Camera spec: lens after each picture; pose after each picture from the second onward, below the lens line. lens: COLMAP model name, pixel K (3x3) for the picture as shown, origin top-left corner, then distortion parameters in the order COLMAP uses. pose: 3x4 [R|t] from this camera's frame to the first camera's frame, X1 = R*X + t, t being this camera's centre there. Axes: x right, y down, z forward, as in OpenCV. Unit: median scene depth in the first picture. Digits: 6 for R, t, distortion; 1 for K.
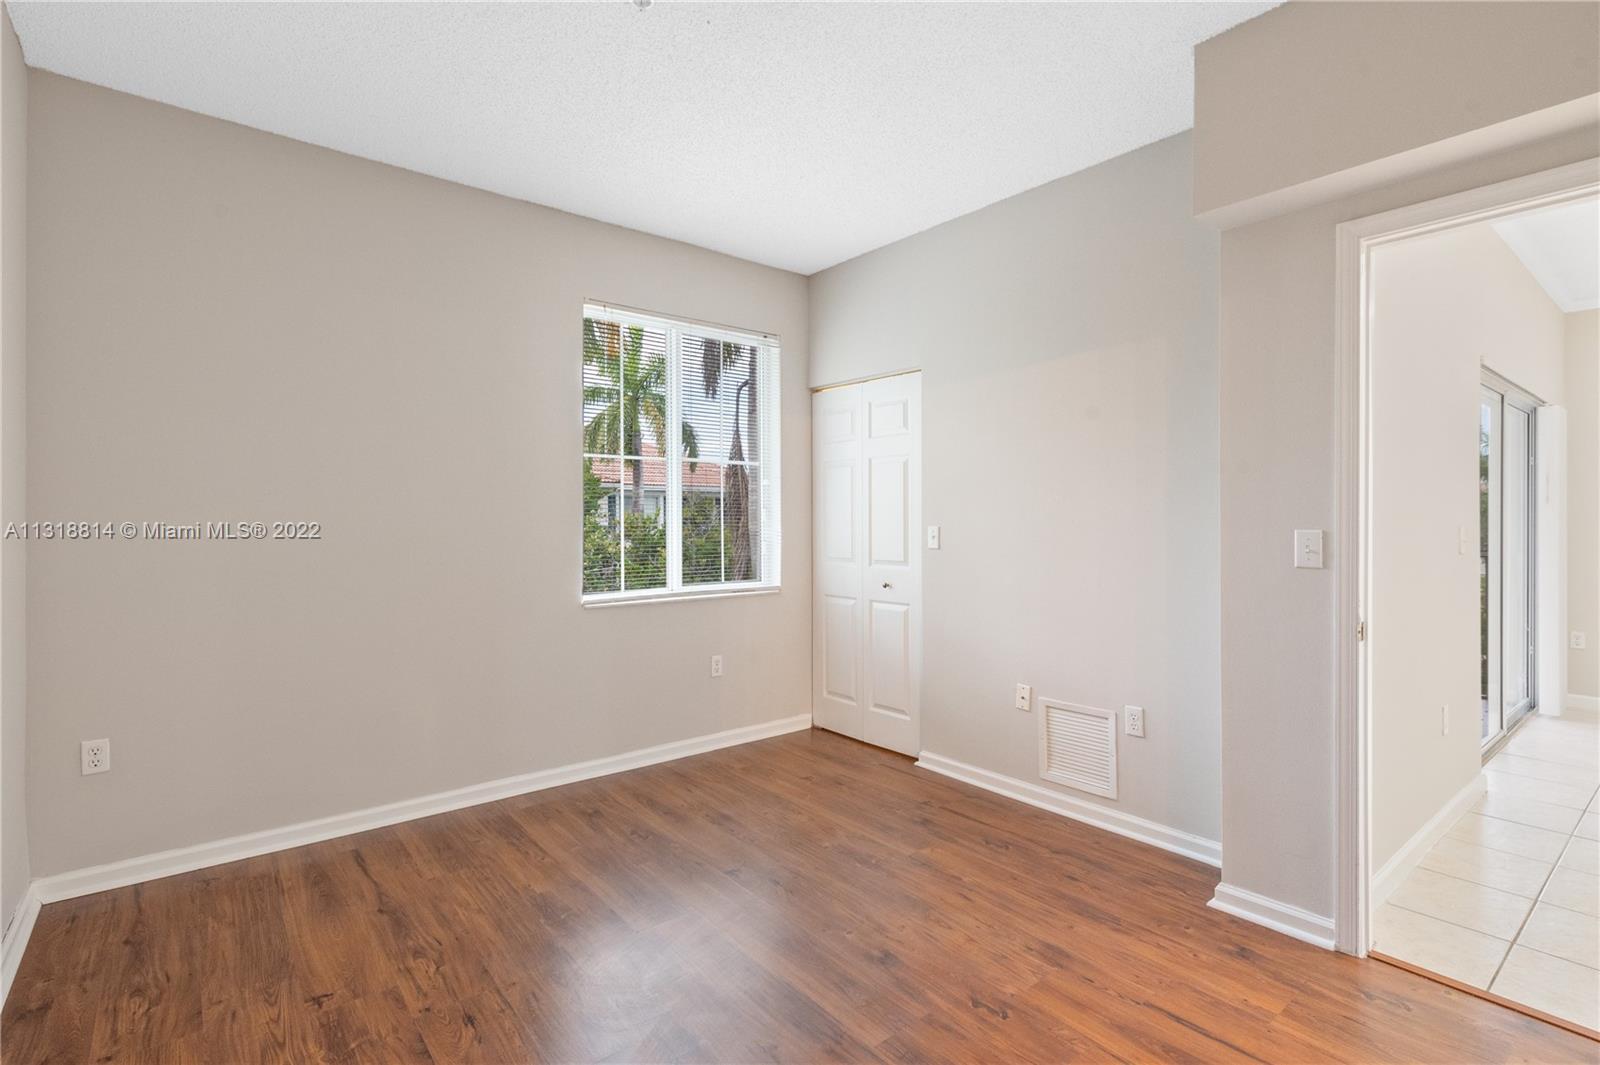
lens RADIAL K [[755.3, 0, 801.7], [0, 755.3, 528.6], [0, 0, 1]] dist [0.019204, -0.009597]
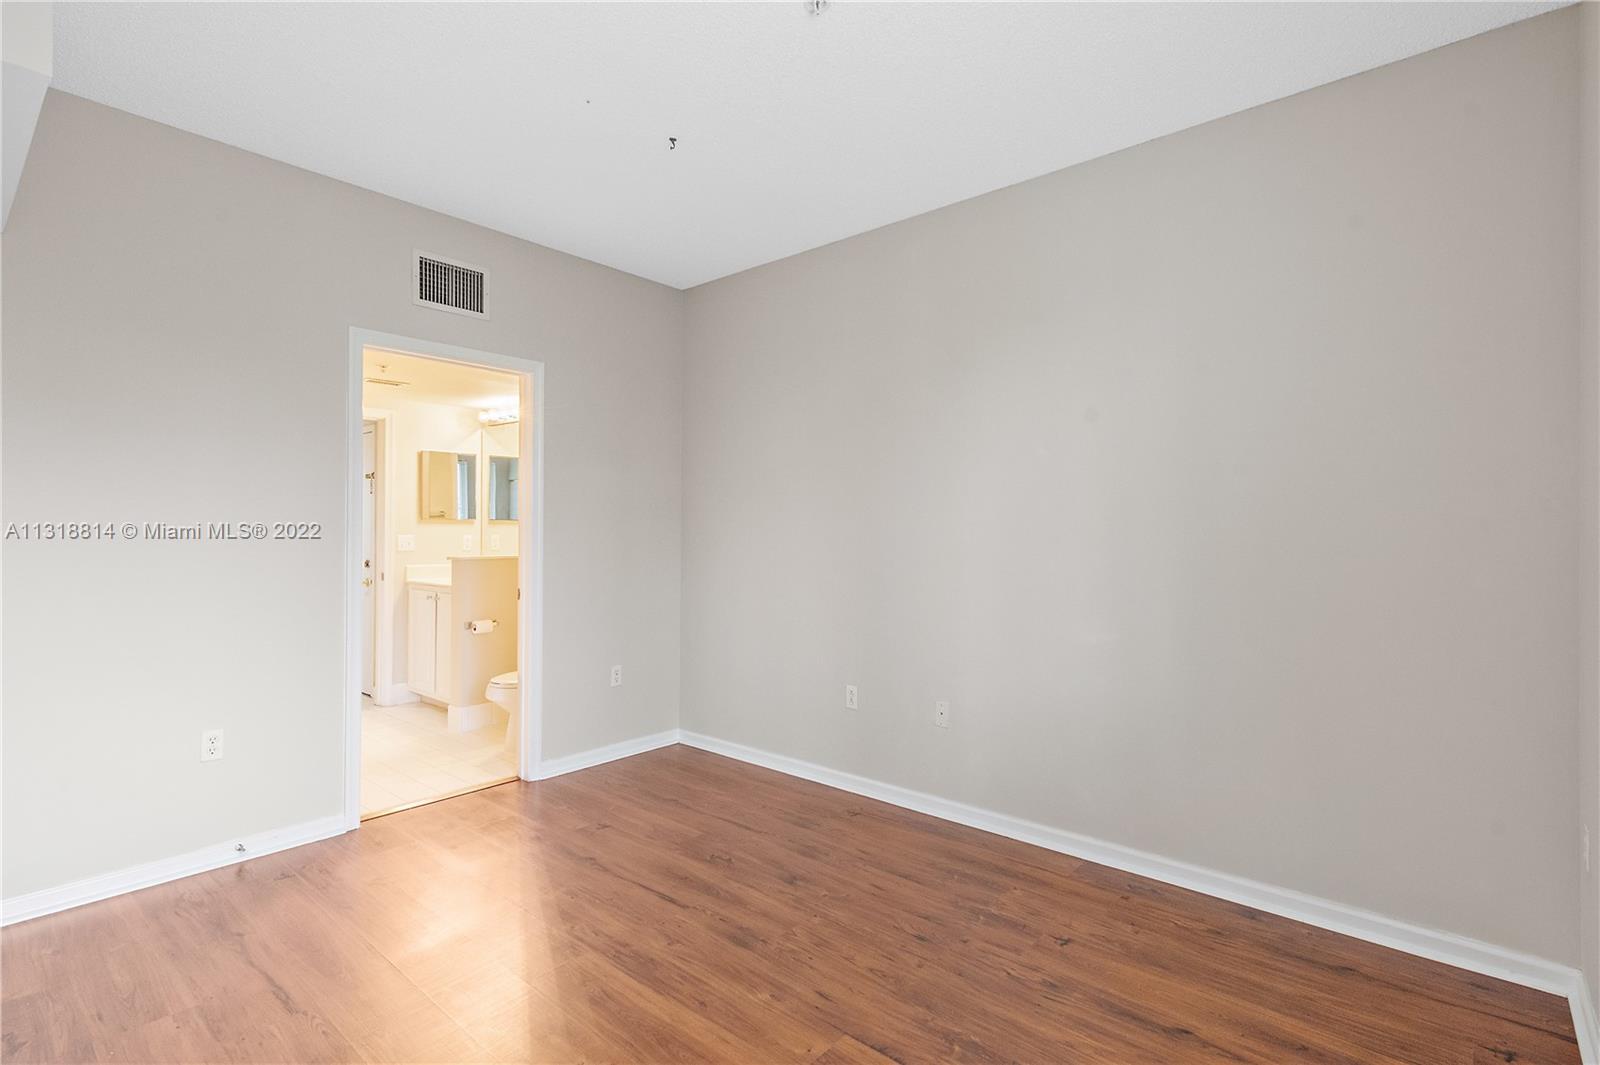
lens RADIAL K [[757.7, 0, 808.5], [0, 757.7, 527.7], [0, 0, 1]] dist [0.002185, 0.000533]
pose [[-0.982314, -0.006798, -0.187115, -0.011687], [-0.008437, 0.999933, 0.007965, -0.018133], [0.187048, 0.009403, -0.982306, 1.259241]]
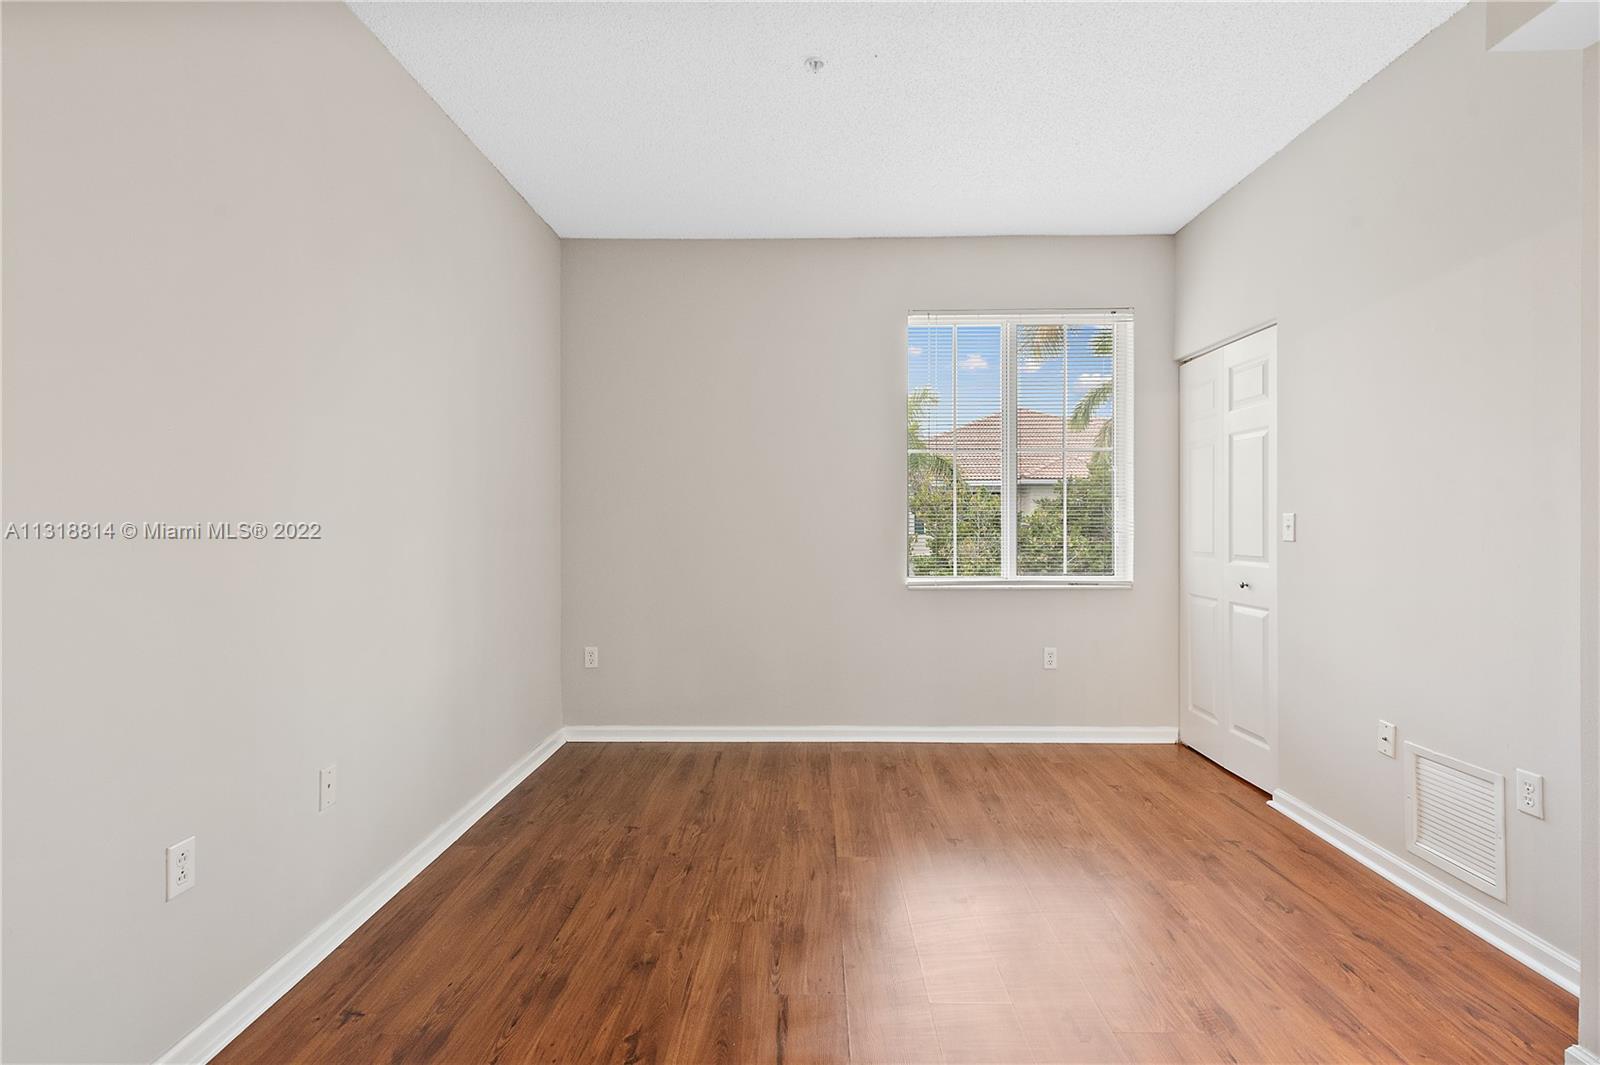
lens RADIAL K [[755.3, 0, 801.7], [0, 755.3, 528.6], [0, 0, 1]] dist [0.019204, -0.009597]
pose [[0.767122, 0.006406, -0.641469, 0.342090], [-0.006613, 0.999976, 0.002078, 0.017281], [0.641467, 0.002647, 0.767146, 0.047918]]
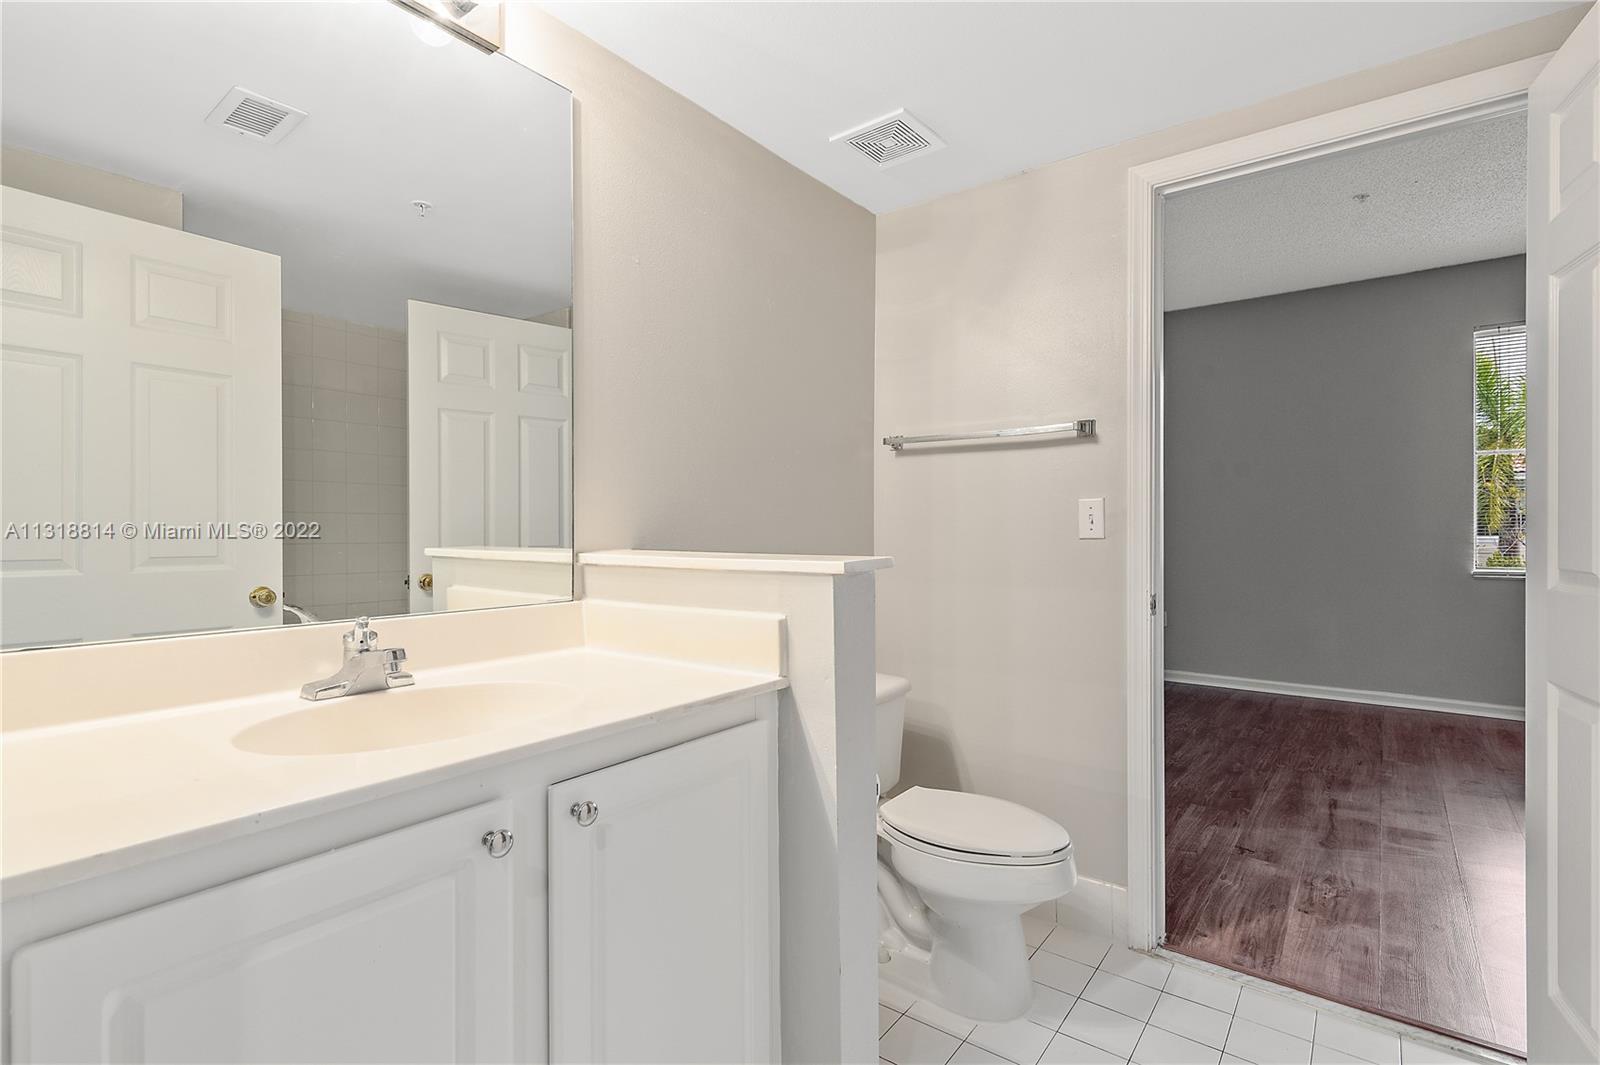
lens RADIAL K [[755.3, 0, 801.7], [0, 755.3, 528.6], [0, 0, 1]] dist [0.019204, -0.009597]
pose [[0.232224, 0.003589, -0.972656, 0.742763], [-0.007366, 0.999971, 0.001931, 0.035732], [0.972635, 0.006716, 0.232243, -0.398046]]
